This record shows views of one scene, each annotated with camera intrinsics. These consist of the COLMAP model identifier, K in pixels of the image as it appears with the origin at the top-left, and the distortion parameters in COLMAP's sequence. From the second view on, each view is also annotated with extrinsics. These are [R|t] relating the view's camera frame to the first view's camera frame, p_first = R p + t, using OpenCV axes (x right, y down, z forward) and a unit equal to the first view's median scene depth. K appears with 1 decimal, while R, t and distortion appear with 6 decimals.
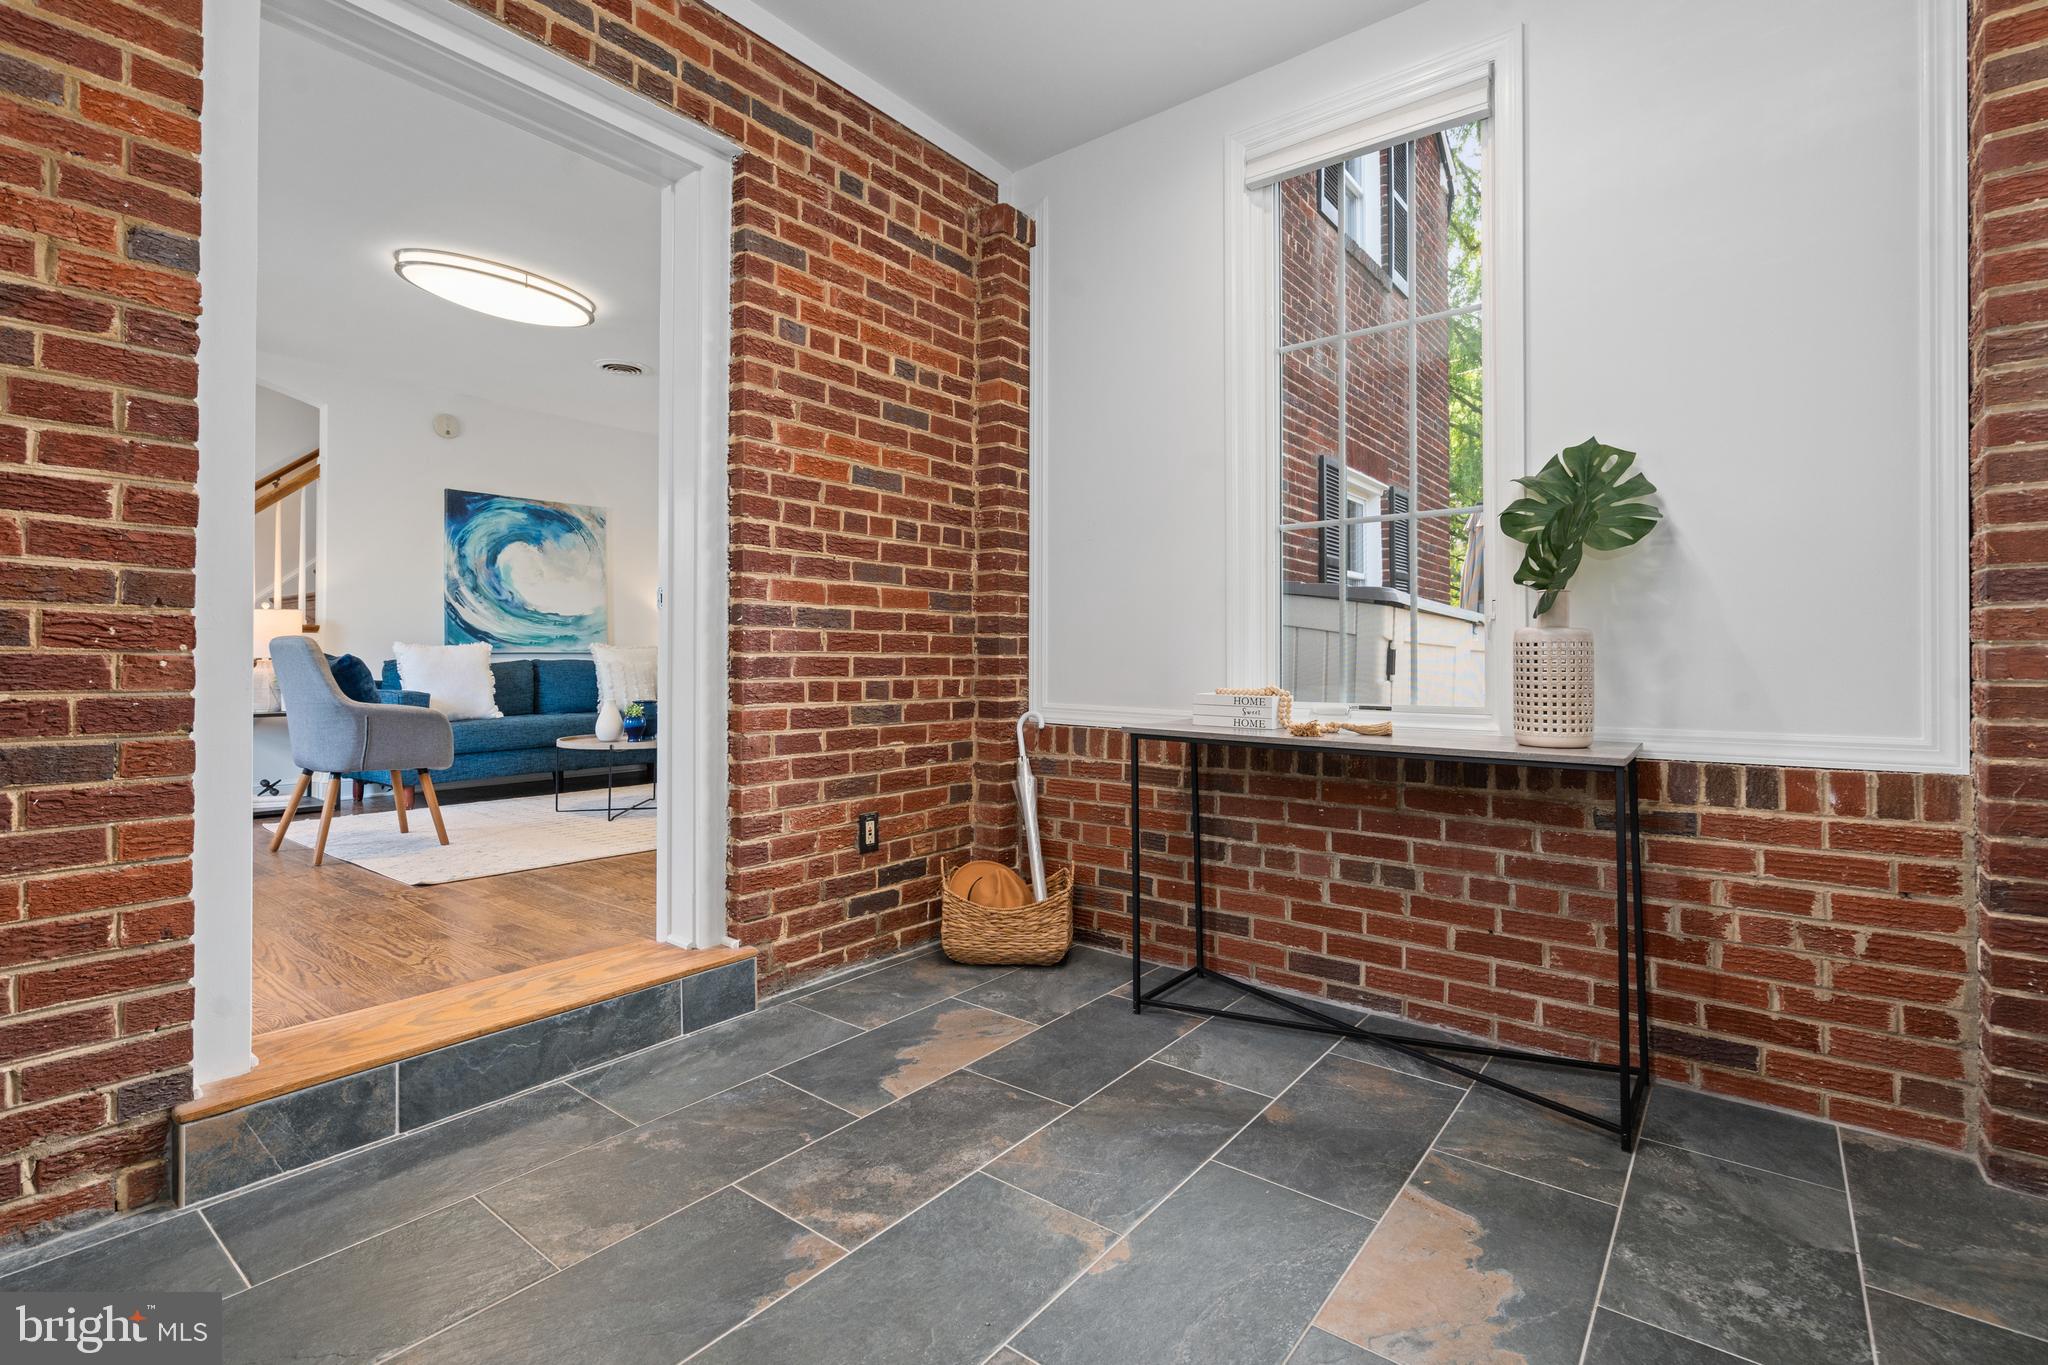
lens RADIAL K [[924.6, 0, 1023.9], [0, 924.6, 655.2], [0, 0, 1]] dist [-0.001083, -0.000057]
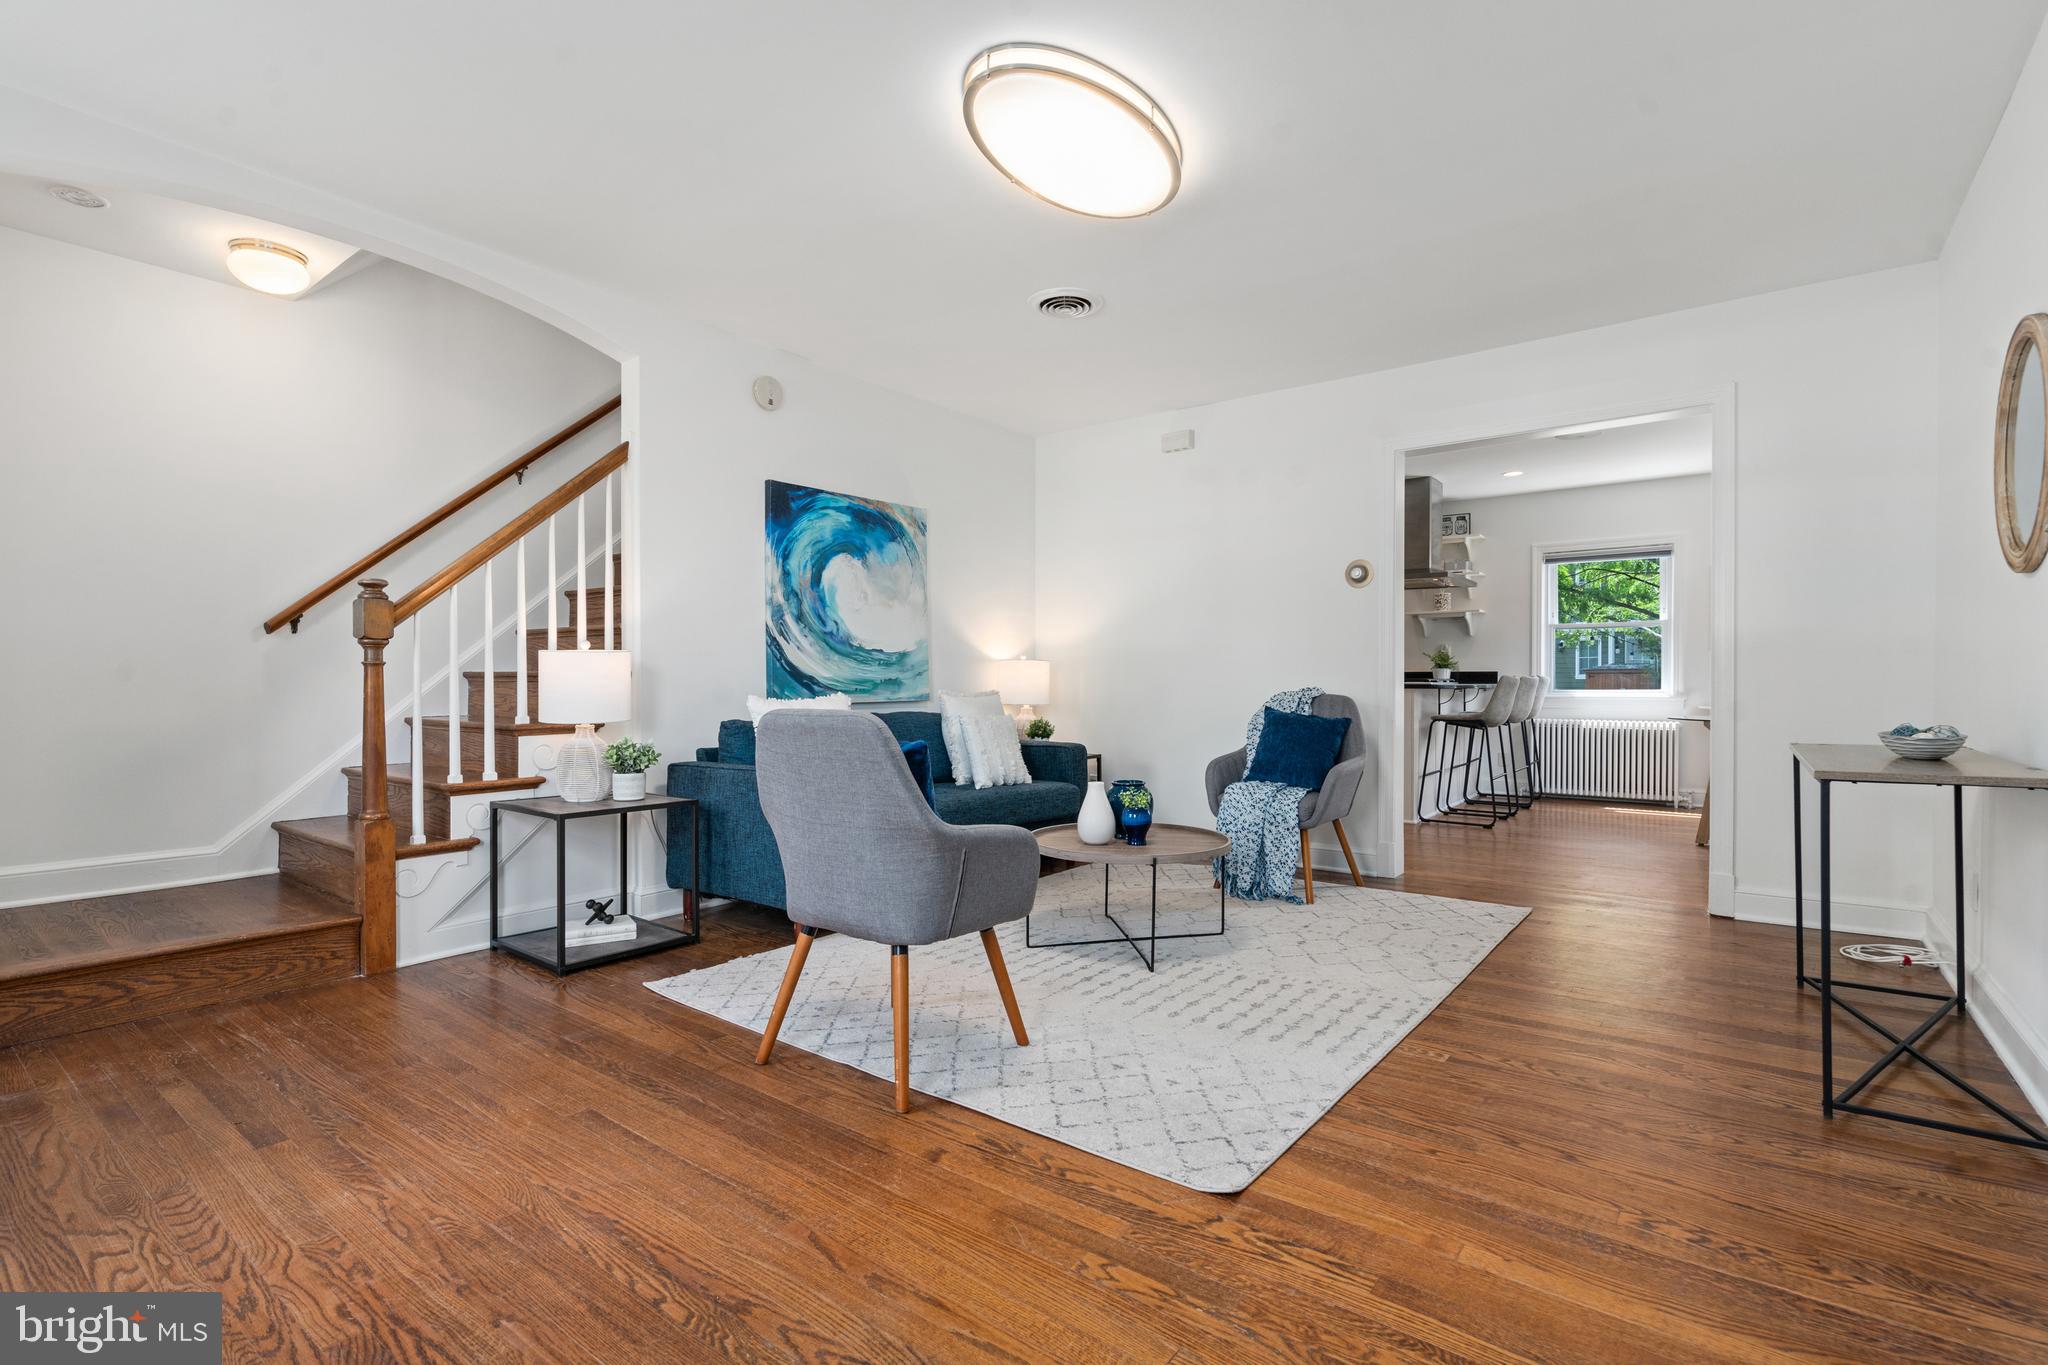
lens RADIAL K [[944.2, 0, 1024.0], [0, 944.2, 682.5], [0, 0, 1]] dist [-0.001955, -0.000479]
pose [[0.999977, -0.004476, 0.005189, -0.415660], [0.004449, 0.999977, 0.005181, -0.023300], [-0.005212, -0.005158, 0.999973, 0.249039]]
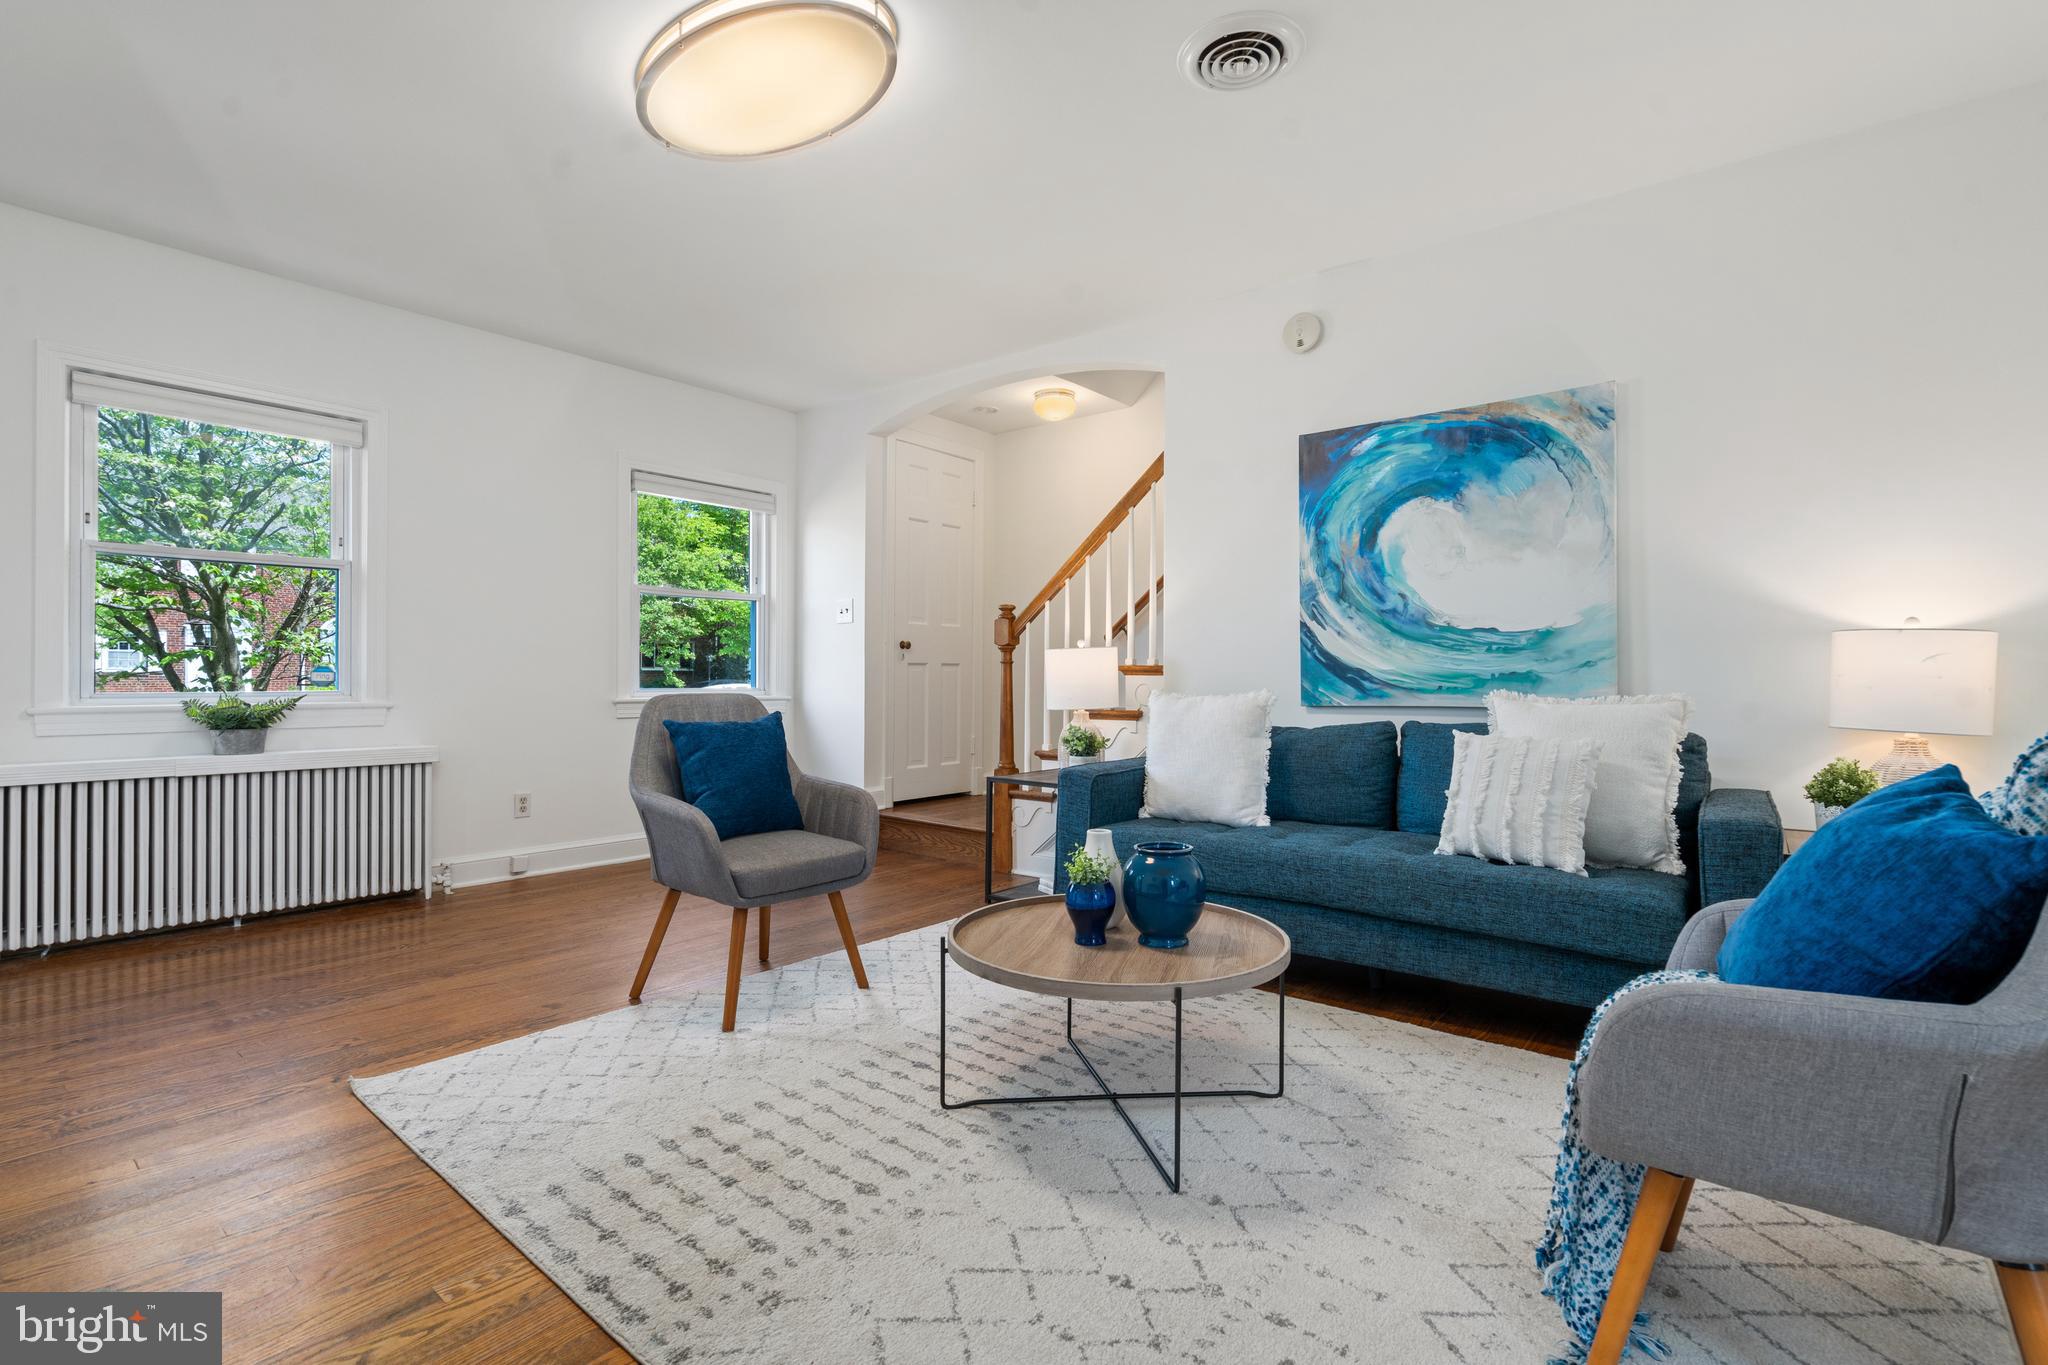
lens RADIAL K [[948.1, 0, 1019.6], [0, 948.1, 675.6], [0, 0, 1]] dist [-0.001483, 0.000181]
pose [[-0.022118, -0.003731, -0.999748, 0.004794], [-0.000790, 0.999993, -0.003715, -0.018839], [0.999755, 0.000707, -0.022121, 0.801380]]
